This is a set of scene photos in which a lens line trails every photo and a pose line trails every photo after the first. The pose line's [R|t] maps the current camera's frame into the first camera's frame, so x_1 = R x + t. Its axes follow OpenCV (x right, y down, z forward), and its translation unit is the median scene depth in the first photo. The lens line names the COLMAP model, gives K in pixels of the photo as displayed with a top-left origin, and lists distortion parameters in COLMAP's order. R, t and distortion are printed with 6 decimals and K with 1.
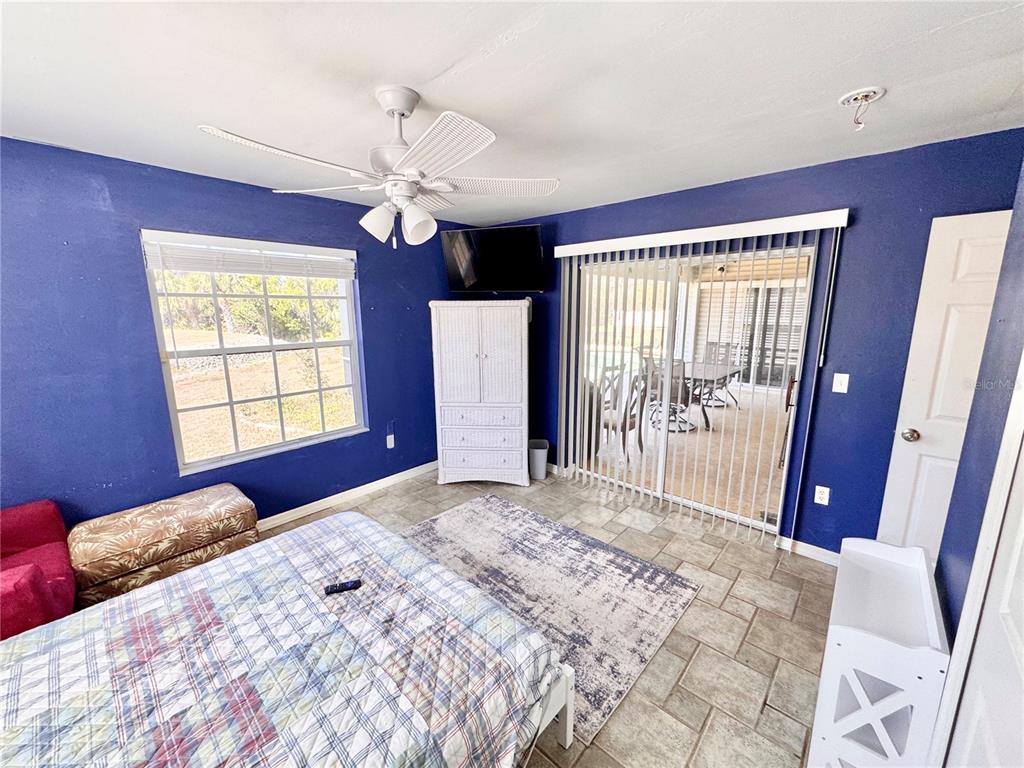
lens RADIAL K [[409.2, 0, 510.8], [0, 409.2, 384.4], [0, 0, 1]] dist [-0.005227, 0.000093]
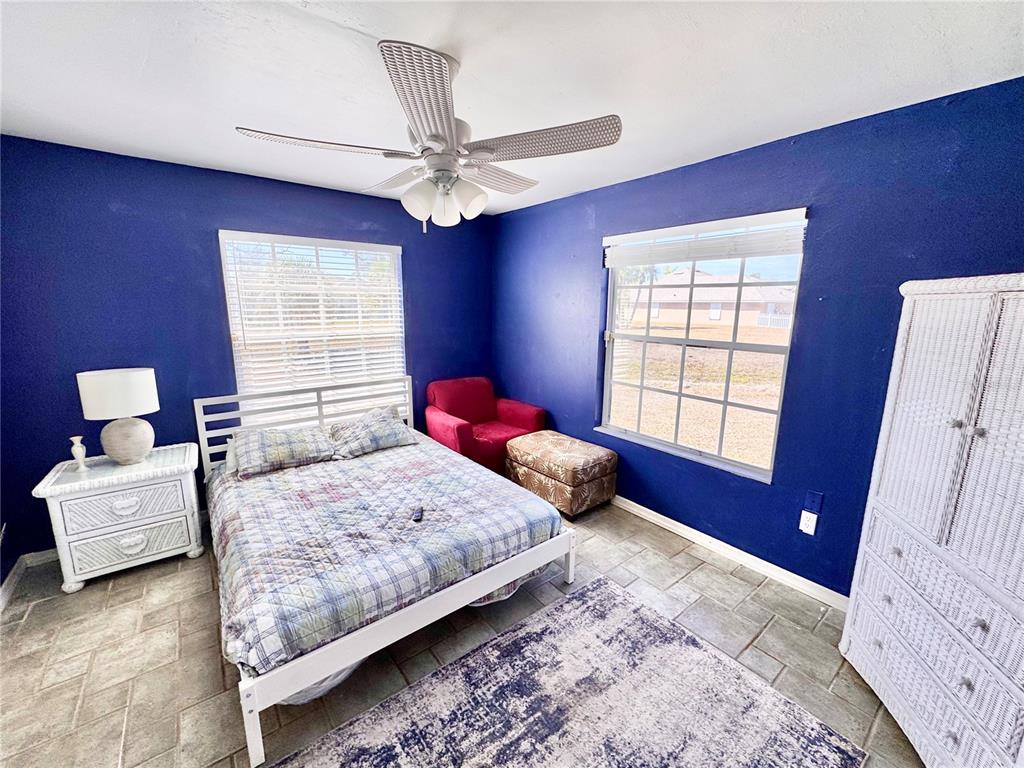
lens RADIAL K [[409.2, 0, 510.8], [0, 409.2, 384.4], [0, 0, 1]] dist [-0.005227, 0.000093]
pose [[-0.162141, 0.193322, -0.967645, 0.502939], [-0.190950, 0.955938, 0.222980, -0.164906], [0.968116, 0.220926, -0.118082, 0.966147]]
